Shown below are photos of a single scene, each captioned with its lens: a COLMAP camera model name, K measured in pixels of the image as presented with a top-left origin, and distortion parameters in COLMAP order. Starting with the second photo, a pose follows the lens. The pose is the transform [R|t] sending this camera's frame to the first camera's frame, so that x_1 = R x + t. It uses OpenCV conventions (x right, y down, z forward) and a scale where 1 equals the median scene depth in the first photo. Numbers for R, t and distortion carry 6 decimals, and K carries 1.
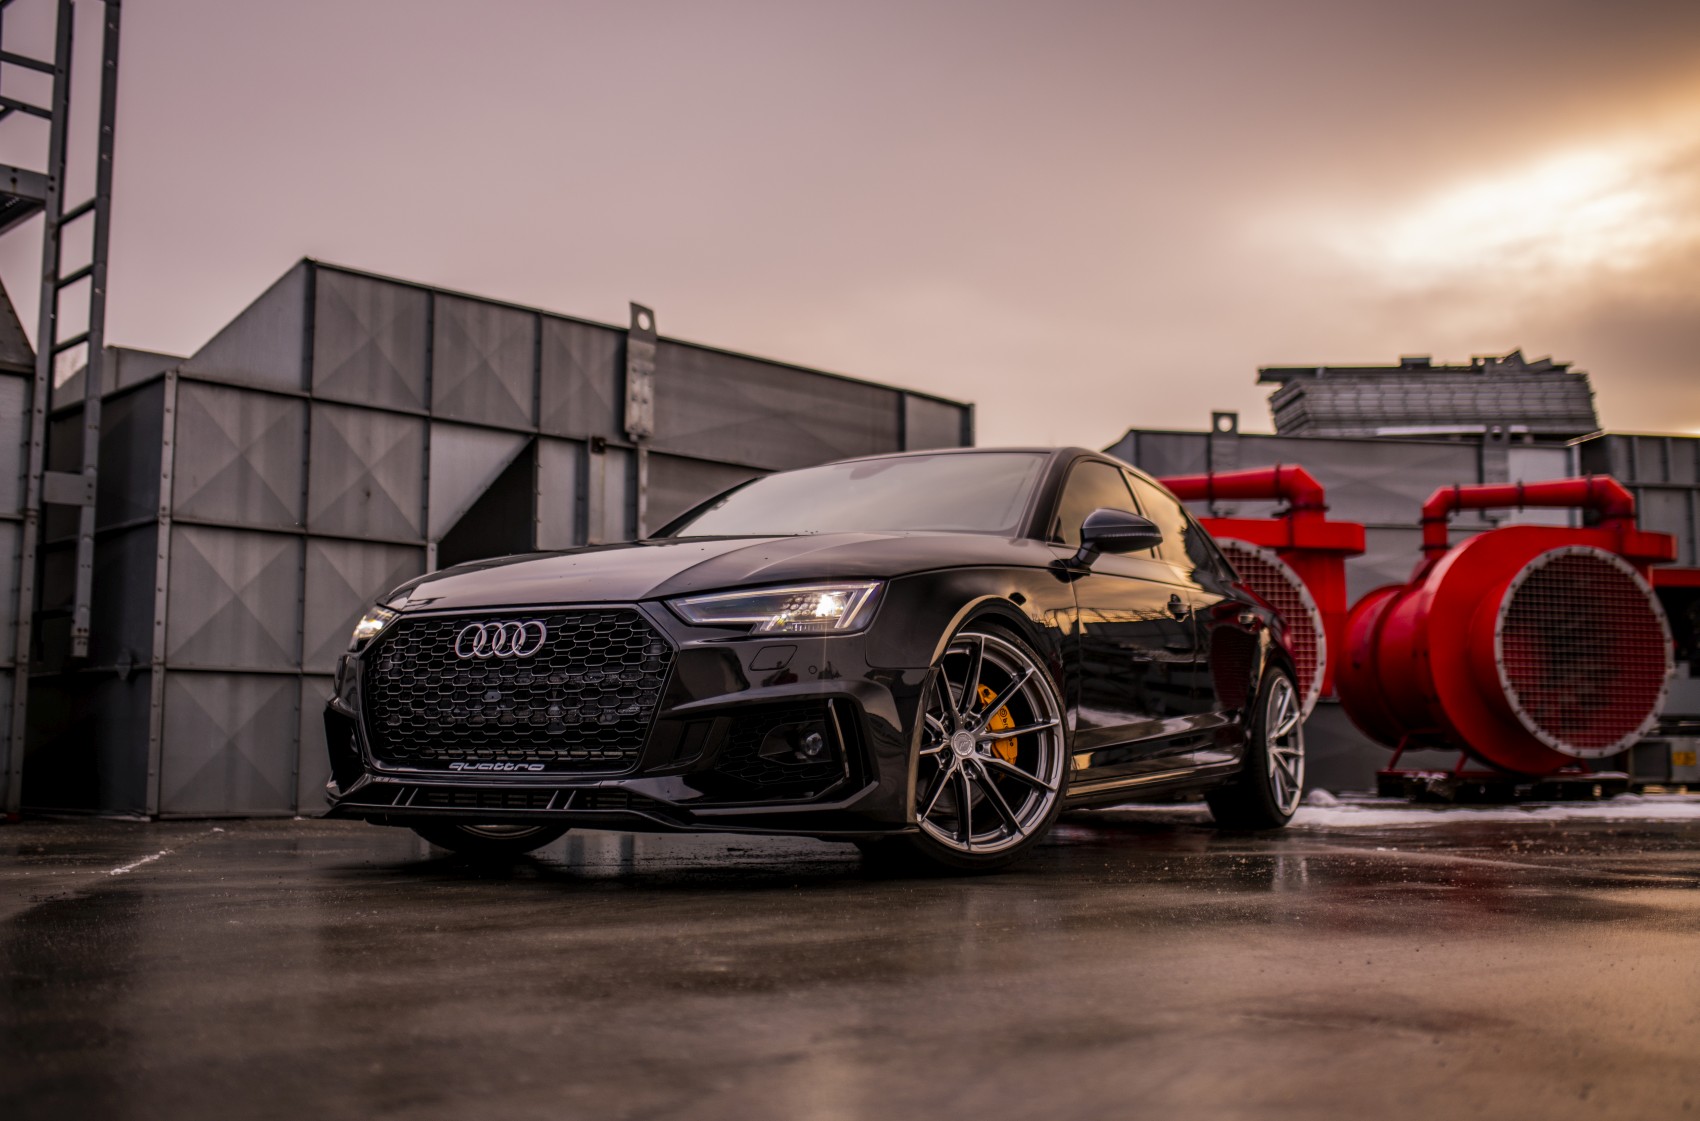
lens RADIAL K [[1714.1, 0, 876.5], [0, 1714.1, 533.1], [0, 0, 1]] dist [-0.034822, 0.000000]
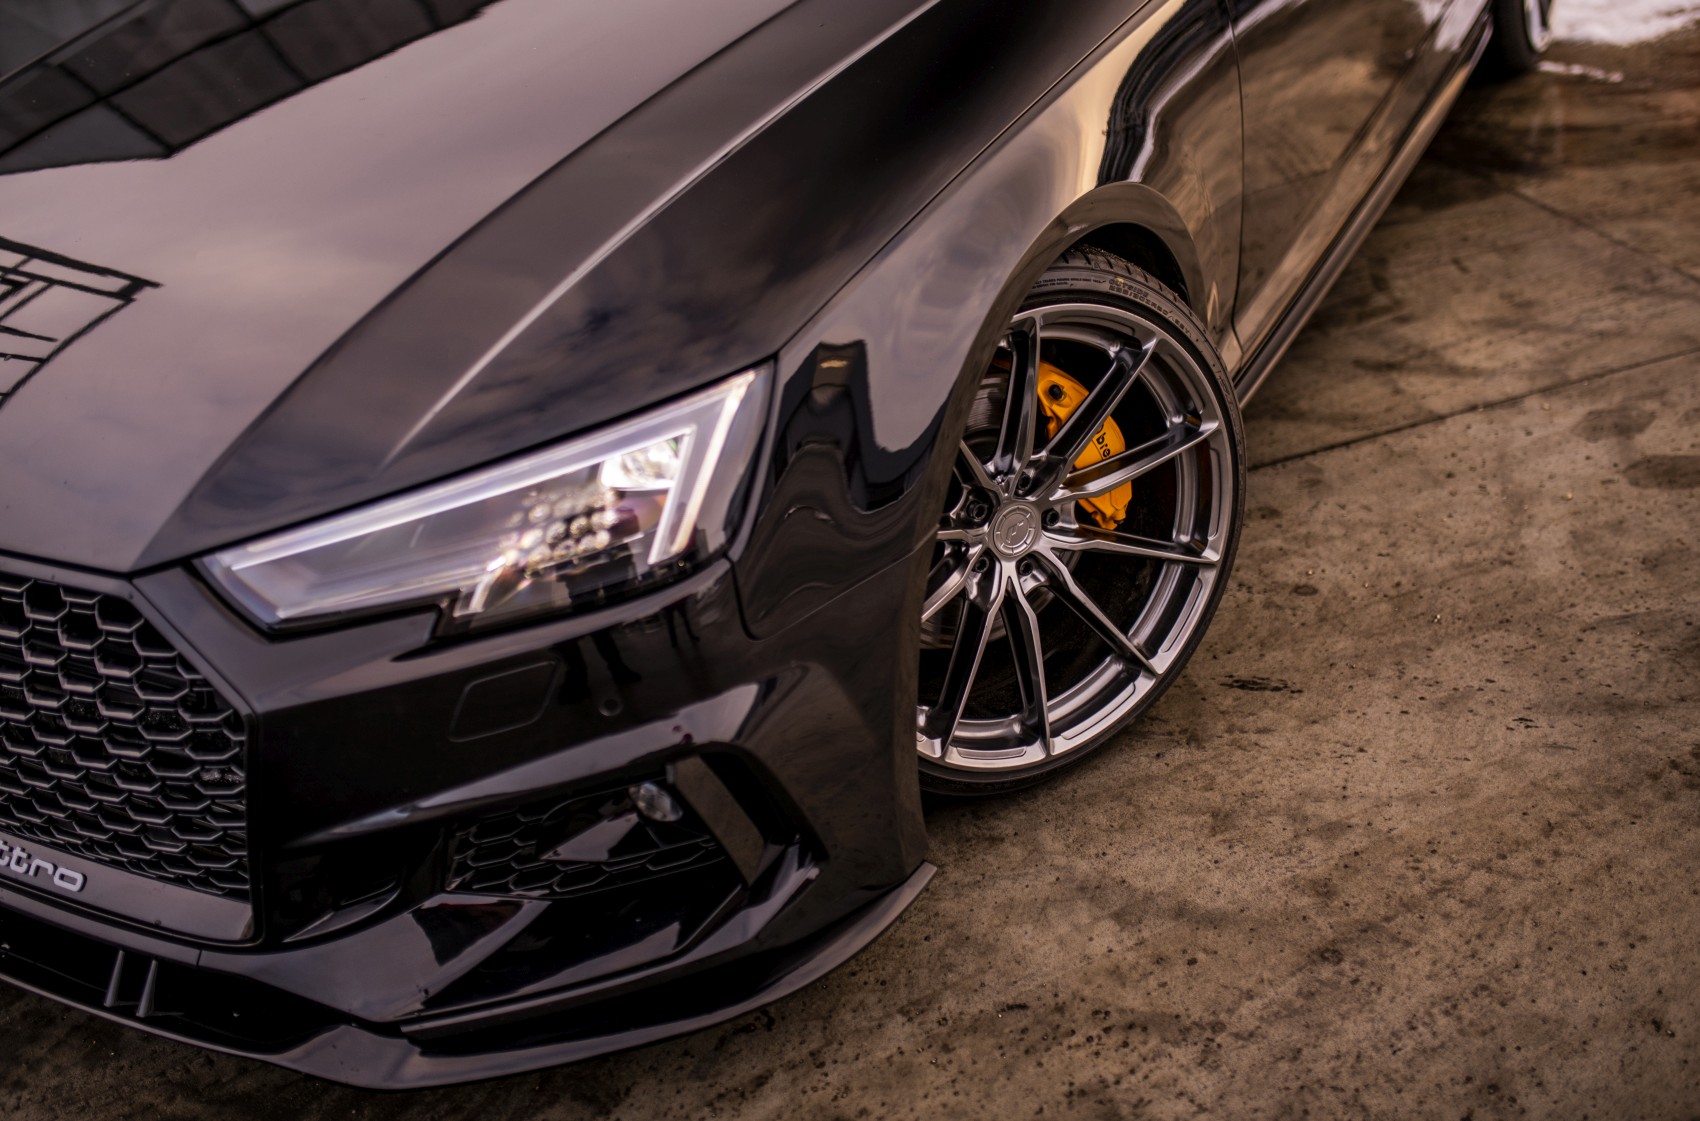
lens RADIAL K [[1648.8, 0, 868.4], [0, 1648.8, 559.9], [0, 0, 1]] dist [-0.029384, 0.000000]
pose [[0.988567, -0.114486, -0.098121, 0.029284], [0.150668, 0.775237, 0.613439, -0.079704], [0.005837, -0.621209, 0.783623, 0.350677]]
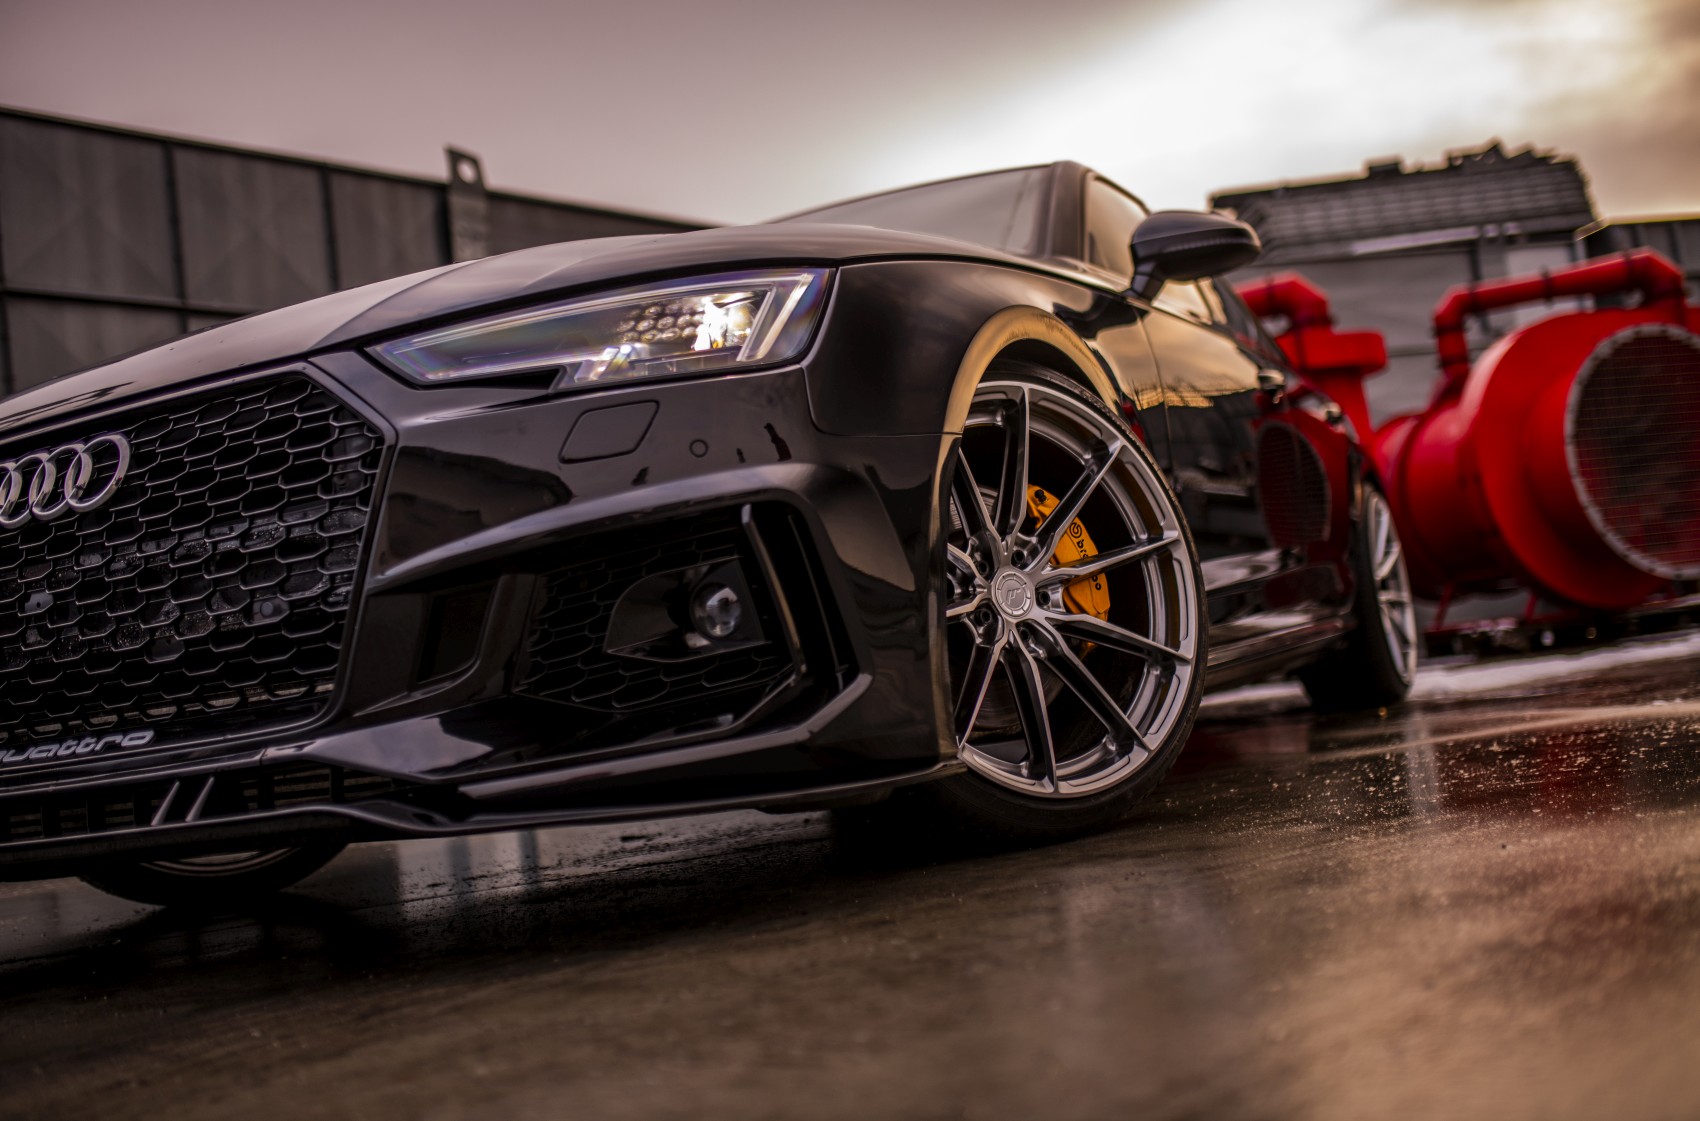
lens RADIAL K [[1648.8, 0, 860.8], [0, 1648.8, 546.8], [0, 0, 1]] dist [-0.029384, 0.000000]
pose [[0.991676, -0.123581, 0.036151, -0.006536], [0.122243, 0.991805, 0.037137, 0.045556], [-0.040444, -0.032409, 0.998656, 0.269194]]
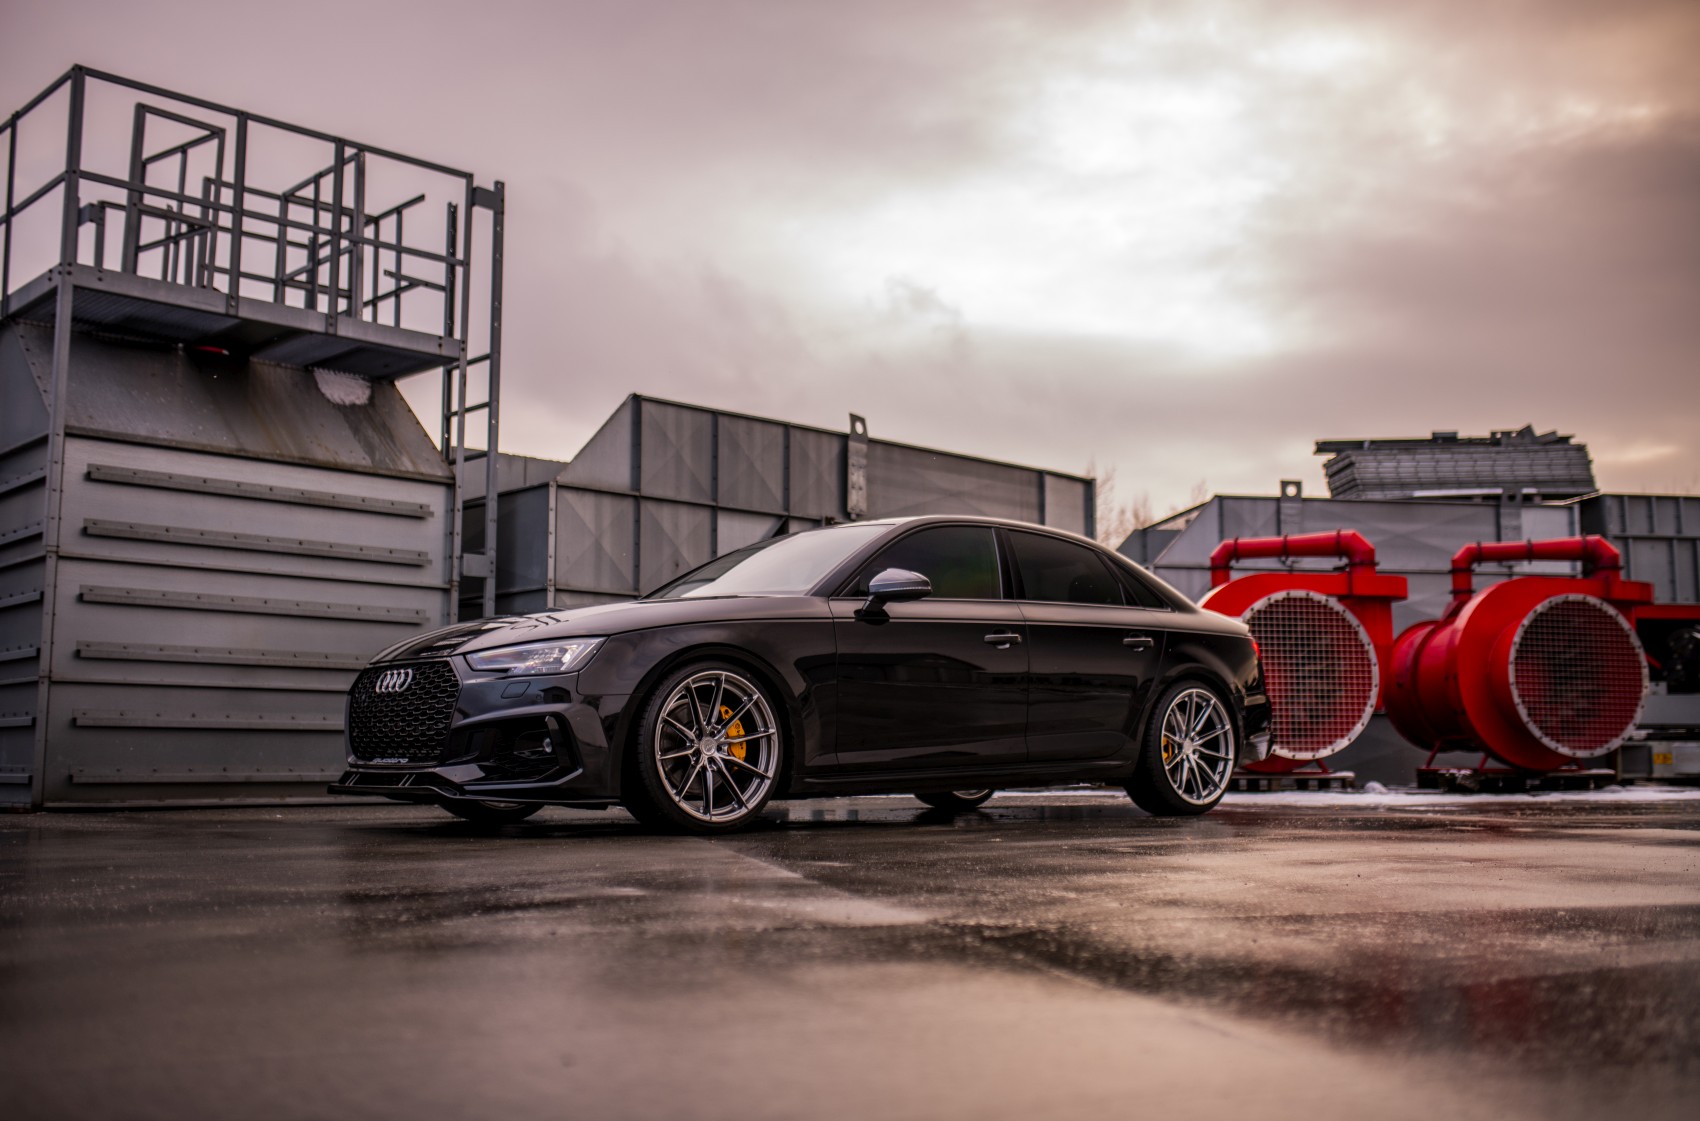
lens RADIAL K [[1648.8, 0, 881.9], [0, 1648.8, 539.1], [0, 0, 1]] dist [-0.029384, 0.000000]
pose [[0.999768, -0.003262, -0.021309, -0.103428], [0.003184, 0.999988, -0.003706, -0.037247], [0.021321, 0.003637, 0.999766, -0.306036]]
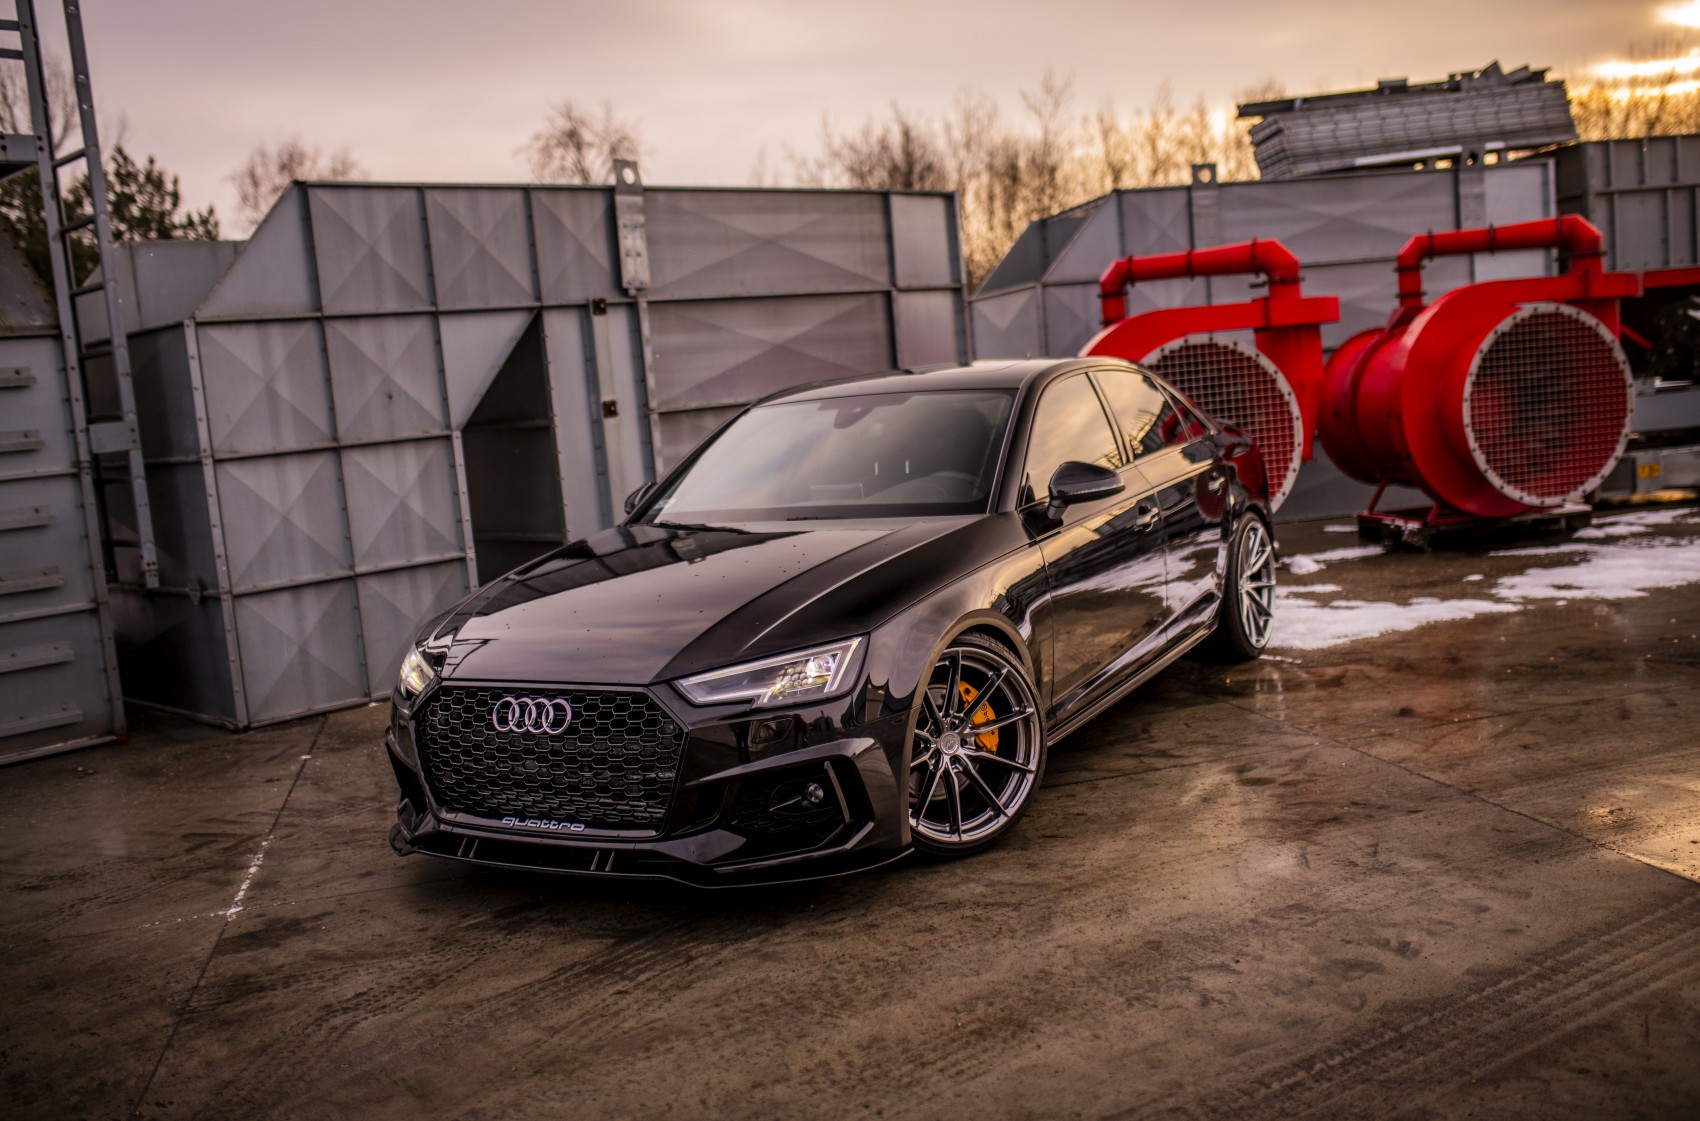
lens RADIAL K [[1648.8, 0, 873.5], [0, 1648.8, 549.0], [0, 0, 1]] dist [-0.029384, 0.000000]
pose [[0.996185, -0.082789, -0.027581, 0.022307], [0.086943, 0.968690, 0.232554, -0.139853], [0.007464, -0.234065, 0.972192, -0.015227]]
